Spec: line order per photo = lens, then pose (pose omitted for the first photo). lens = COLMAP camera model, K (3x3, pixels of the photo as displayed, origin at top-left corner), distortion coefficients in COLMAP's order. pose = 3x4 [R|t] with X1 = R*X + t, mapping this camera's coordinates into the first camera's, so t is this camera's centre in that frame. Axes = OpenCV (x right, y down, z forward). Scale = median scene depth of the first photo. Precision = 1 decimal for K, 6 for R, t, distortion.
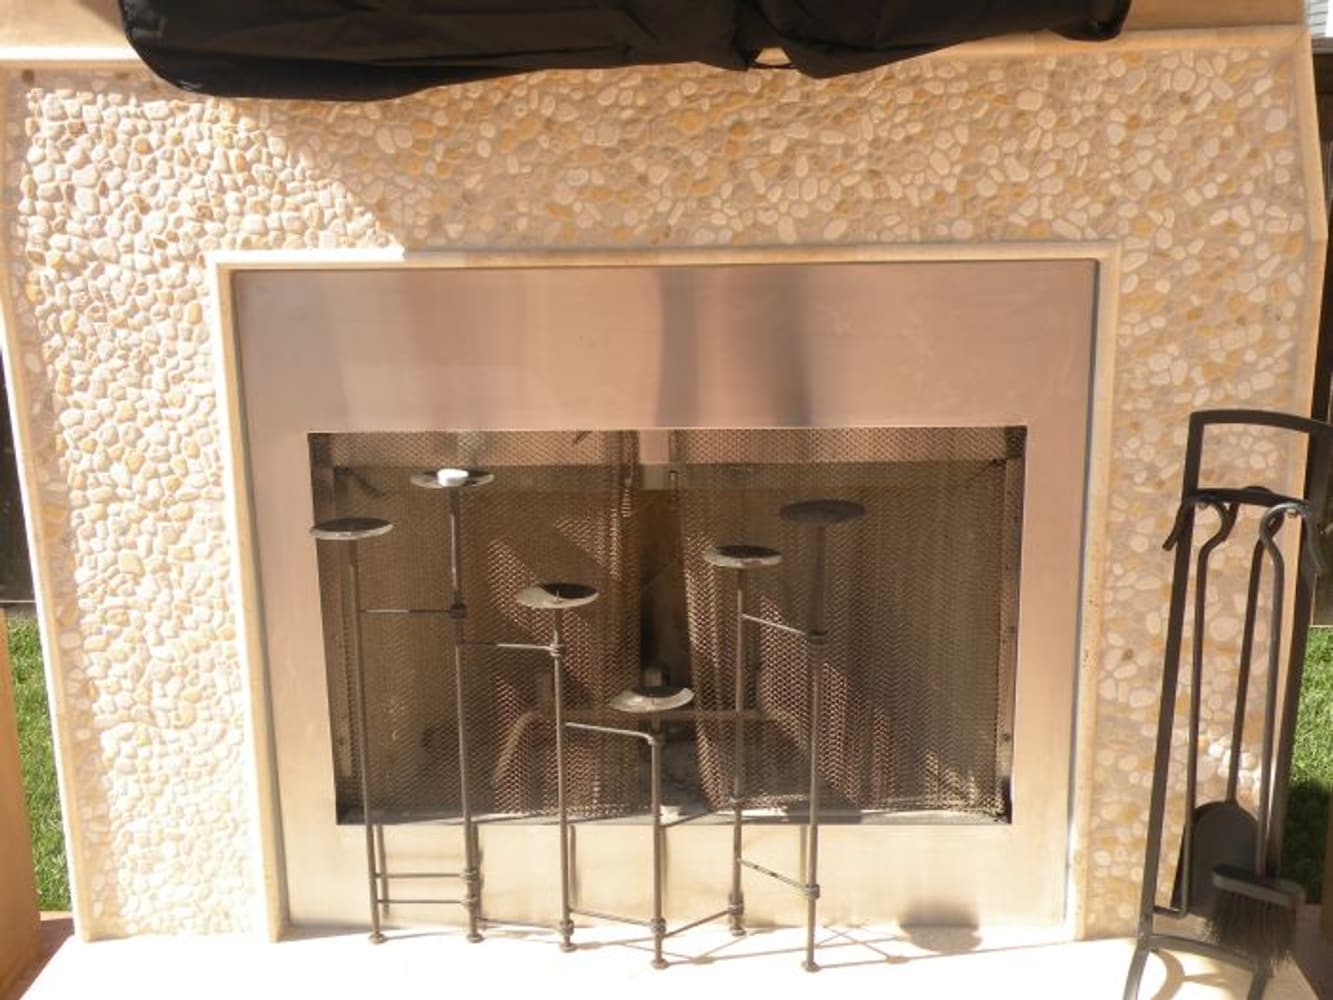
lens RADIAL K [[1619.7, 0, 666.5], [0, 1619.7, 500.0], [0, 0, 1]] dist [0.061868, 0.039426]
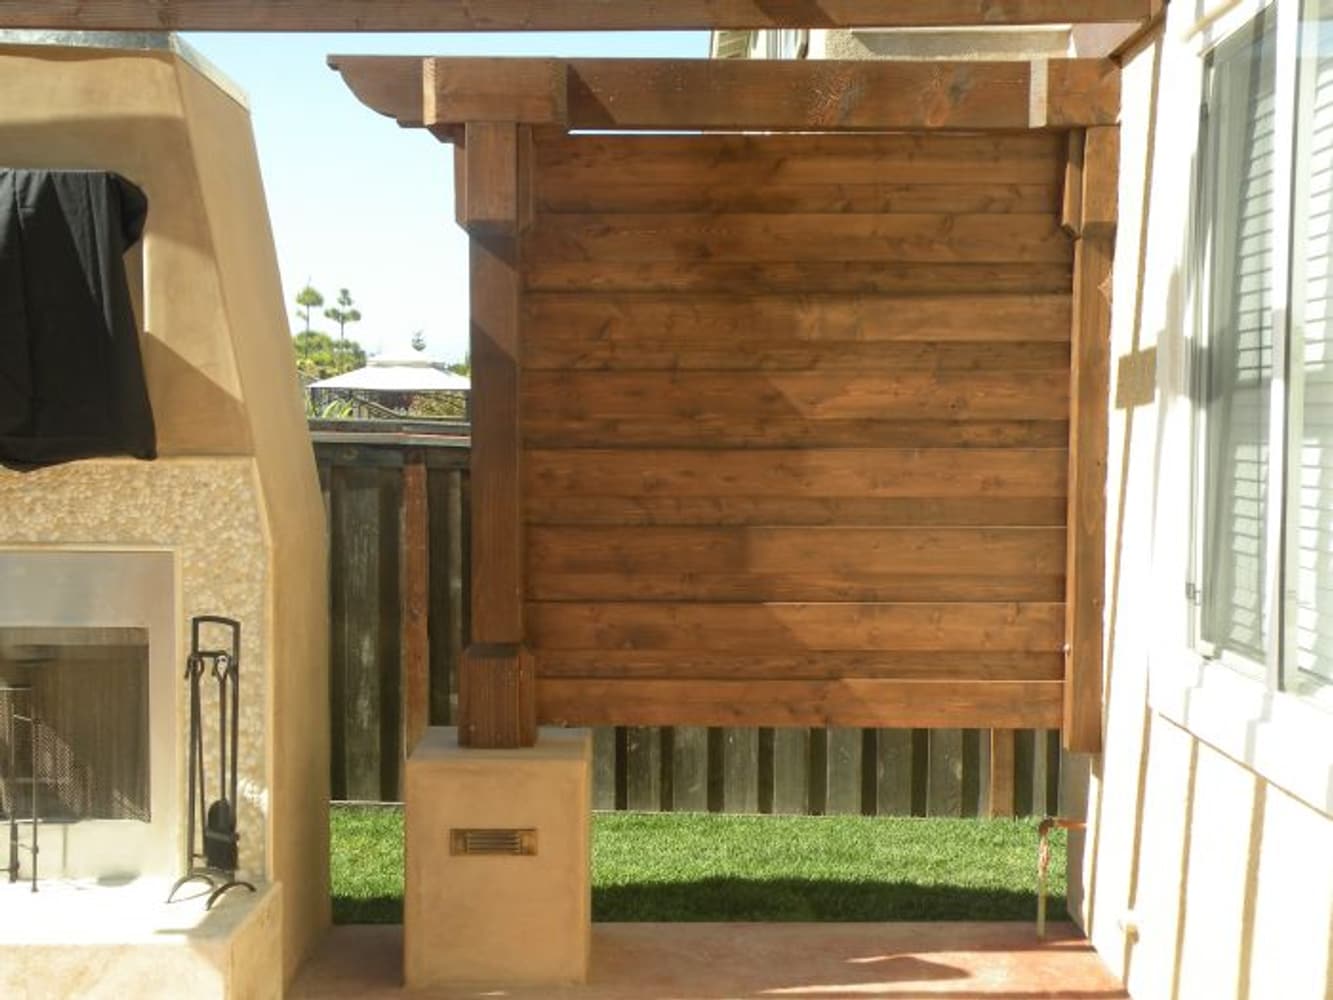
lens RADIAL K [[1619.7, 0, 666.5], [0, 1619.7, 500.0], [0, 0, 1]] dist [0.061868, 0.039426]
pose [[0.999142, 0.023818, 0.033872, 0.879025], [-0.016250, 0.977924, -0.208328, 0.244630], [-0.038086, 0.207599, 0.977472, -1.266269]]
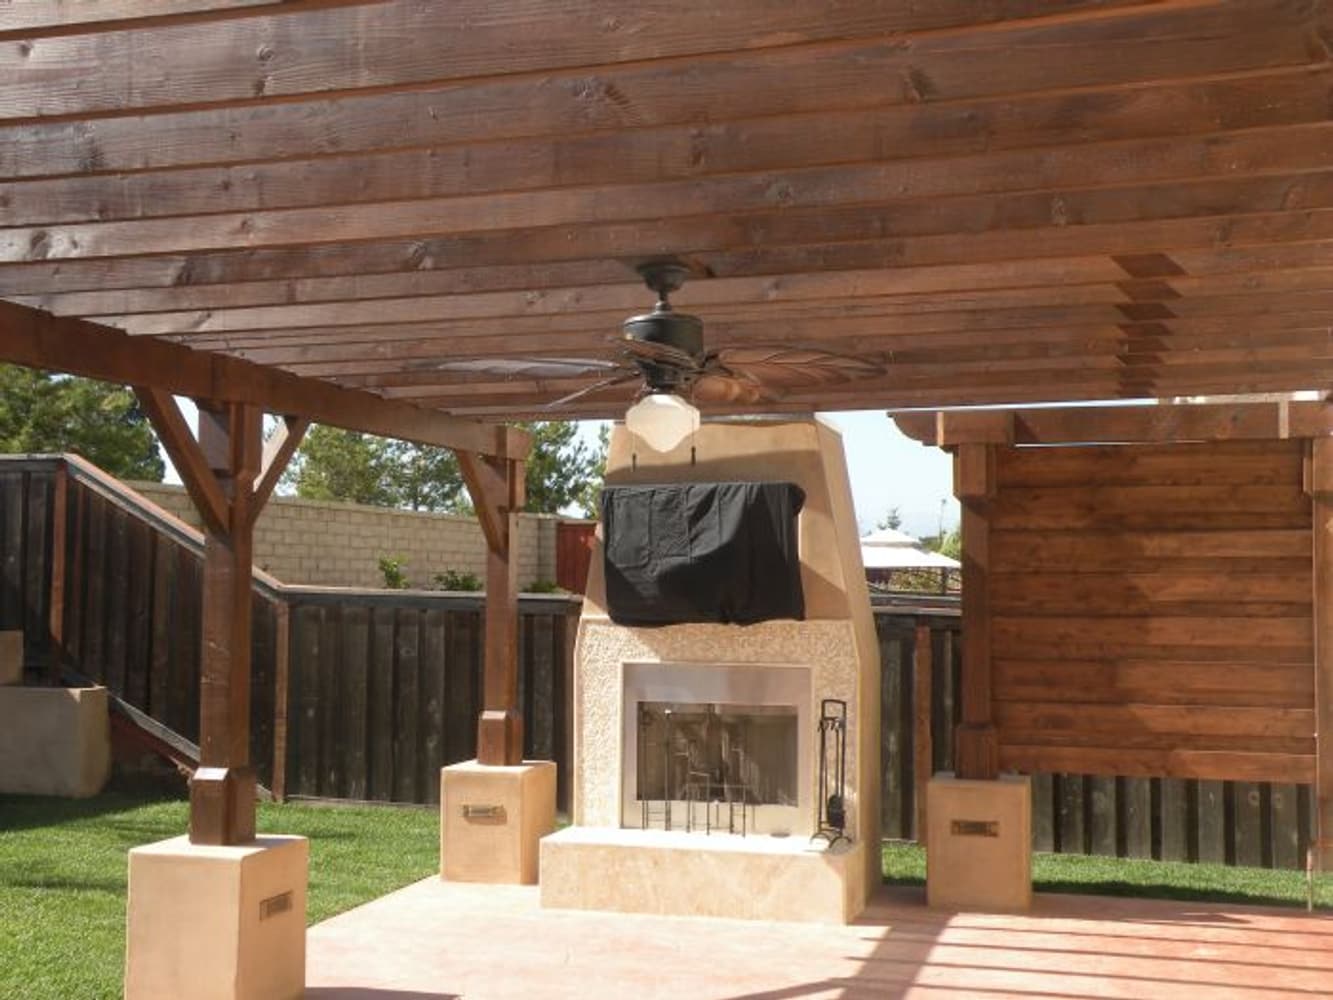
lens RADIAL K [[1691.1, 0, 664.5], [0, 1691.1, 526.9], [0, 0, 1]] dist [0.000146, 0.329722]
pose [[0.968878, 0.016500, -0.246990, 1.024985], [-0.087186, 0.956586, -0.278105, 0.816184], [0.231678, 0.290983, 0.928253, -3.545749]]
